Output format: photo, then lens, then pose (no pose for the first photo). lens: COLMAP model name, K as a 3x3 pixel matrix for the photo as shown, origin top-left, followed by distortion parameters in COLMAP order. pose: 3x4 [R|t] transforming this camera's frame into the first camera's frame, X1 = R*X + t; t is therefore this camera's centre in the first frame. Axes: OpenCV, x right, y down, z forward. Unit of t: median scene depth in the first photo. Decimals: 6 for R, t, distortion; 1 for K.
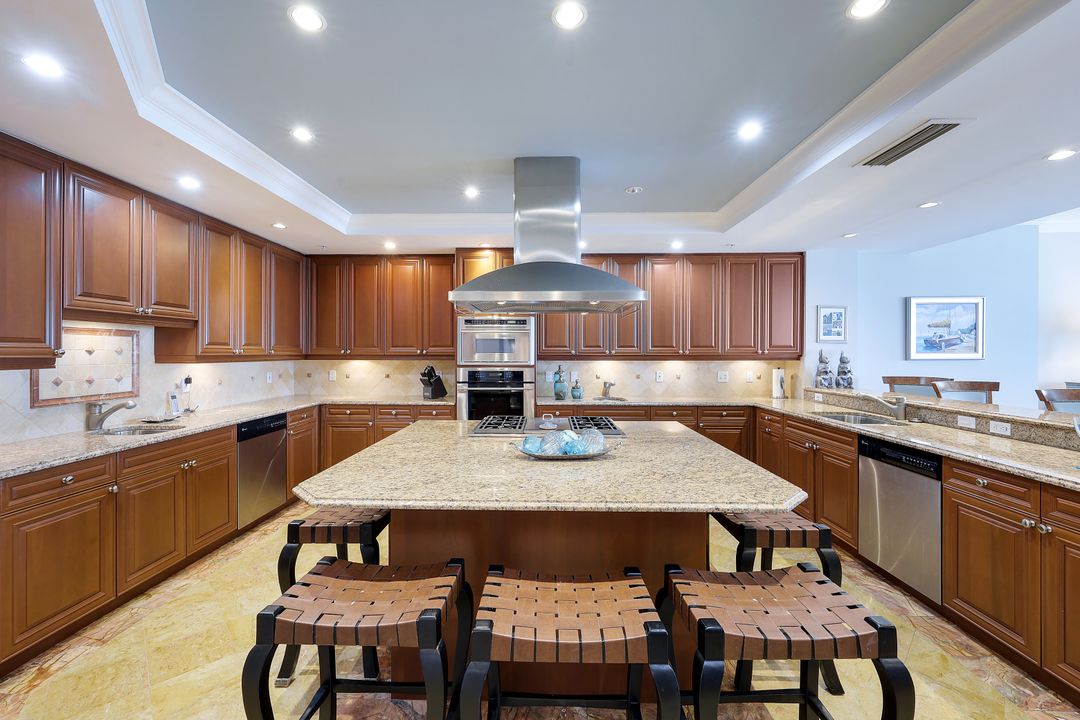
lens RADIAL K [[436.7, 0, 537.1], [0, 436.7, 353.2], [0, 0, 1]] dist [-0.002139, 0.000047]
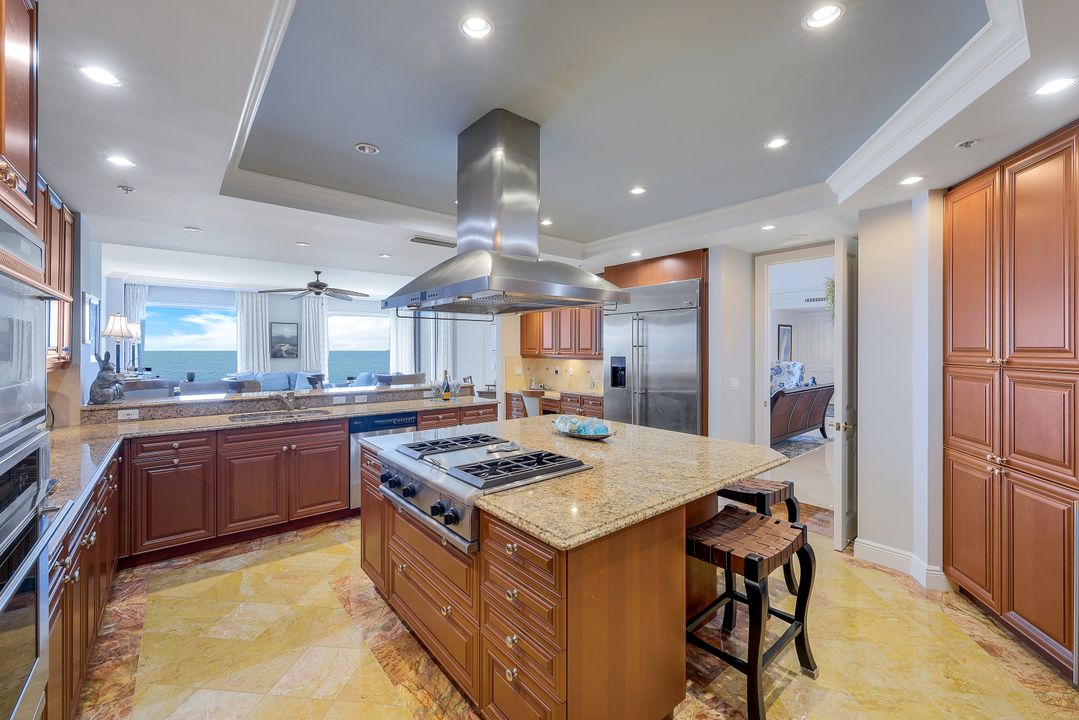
lens RADIAL K [[438.1, 0, 535.0], [0, 438.1, 349.7], [0, 0, 1]] dist [-0.001940, -0.000403]
pose [[-0.655075, -0.002960, 0.755558, -0.396026], [-0.000027, 0.999992, 0.003894, -0.017288], [-0.755564, 0.002531, -0.655070, 0.911077]]
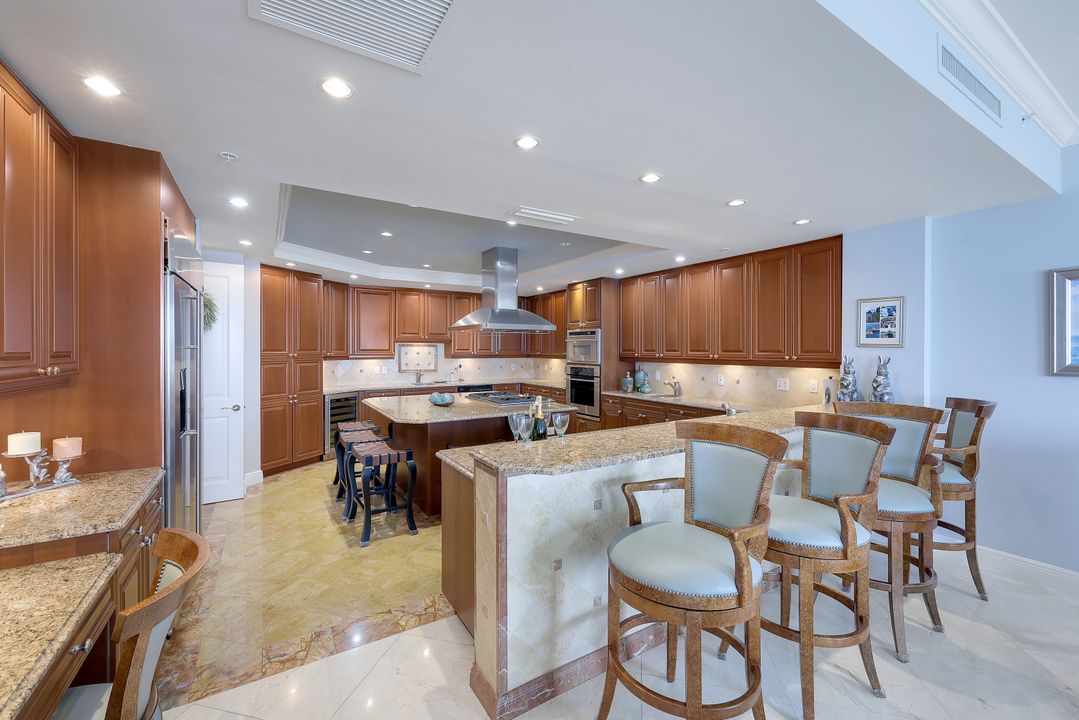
lens RADIAL K [[438.1, 0, 535.0], [0, 438.1, 349.7], [0, 0, 1]] dist [-0.001940, -0.000403]
pose [[0.548069, 0.002614, -0.836429, 0.983203], [-0.002845, 0.999995, 0.001261, -0.019011], [0.836429, 0.001689, 0.548073, 0.085156]]
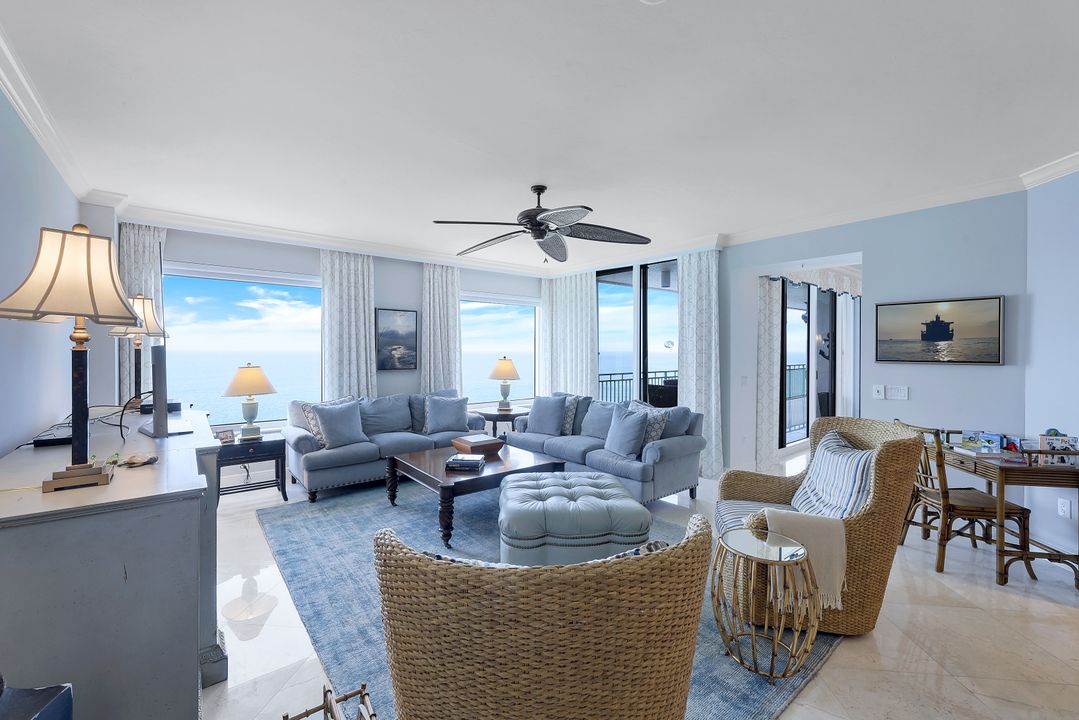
lens RADIAL K [[447.0, 0, 538.0], [0, 447.0, 351.1], [0, 0, 1]] dist [-0.000306, -0.000080]
pose [[-0.646870, -0.001663, 0.762598, 0.869768], [0.001517, 0.999993, 0.003468, -0.027008], [-0.762599, 0.003400, -0.646863, 0.948586]]
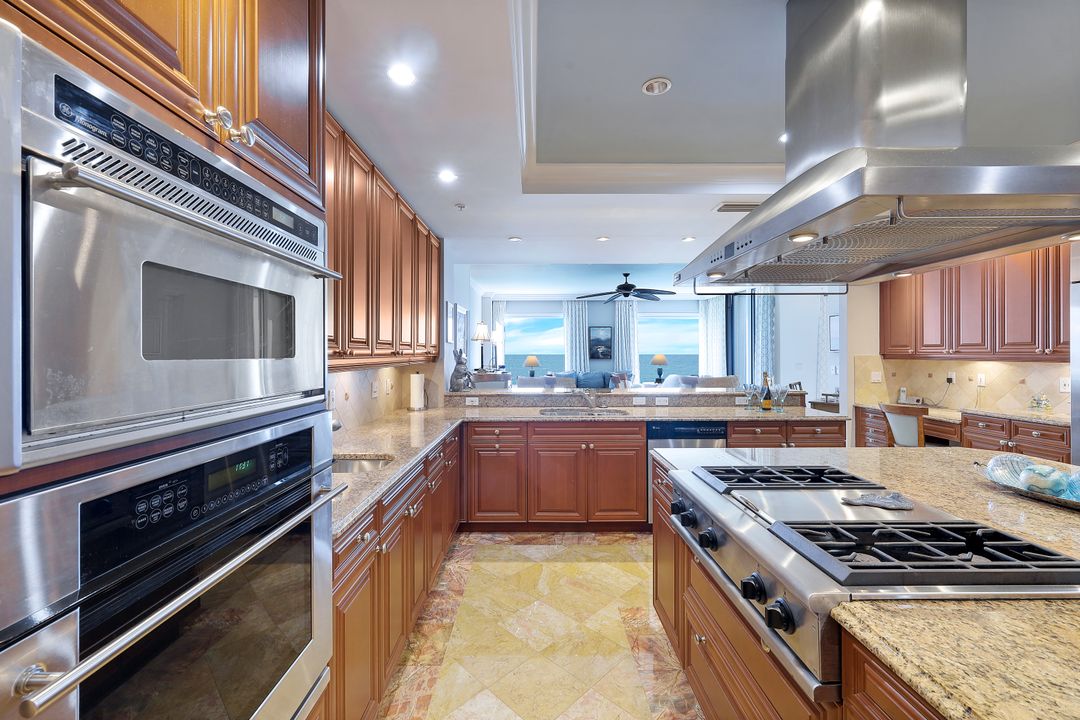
lens RADIAL K [[436.7, 0, 537.1], [0, 436.7, 353.2], [0, 0, 1]] dist [-0.002139, 0.000047]
pose [[-0.033175, -0.000648, 0.999449, -0.274069], [0.004491, 0.999990, 0.000798, -0.001827], [-0.999439, 0.004515, -0.033171, 0.844366]]
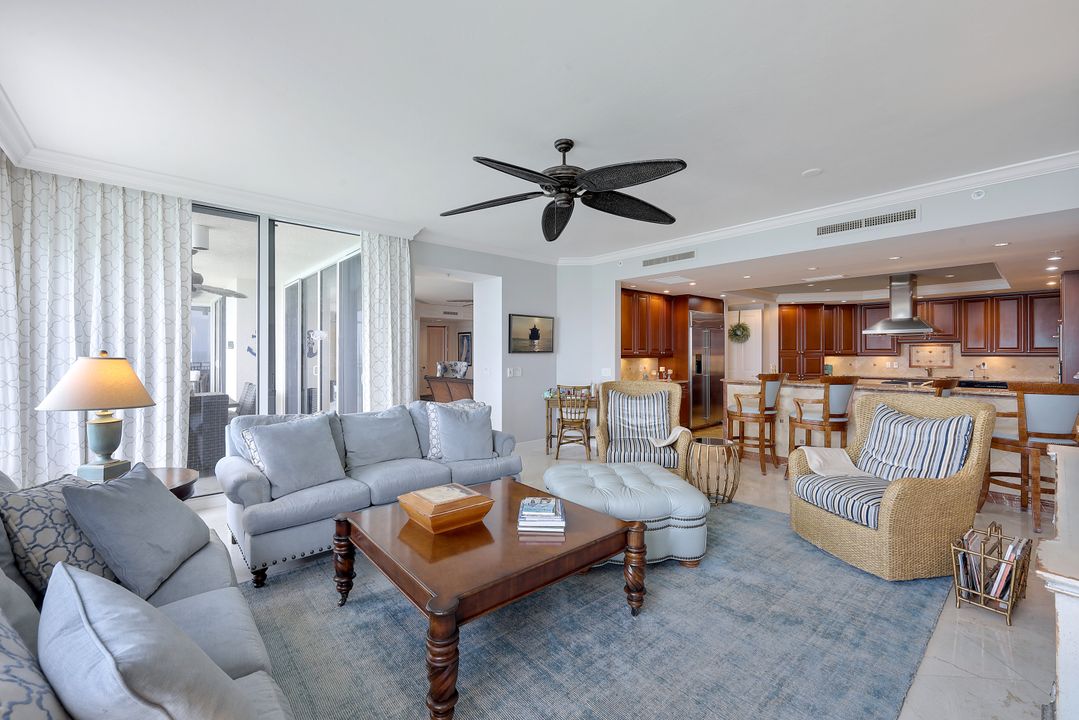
lens RADIAL K [[438.1, 0, 535.0], [0, 438.1, 349.7], [0, 0, 1]] dist [-0.001940, -0.000403]
pose [[-0.740933, -0.005257, -0.671558, 1.978423], [0.001470, 0.999954, -0.009450, 0.003565], [0.671577, -0.007989, -0.740892, 0.882362]]
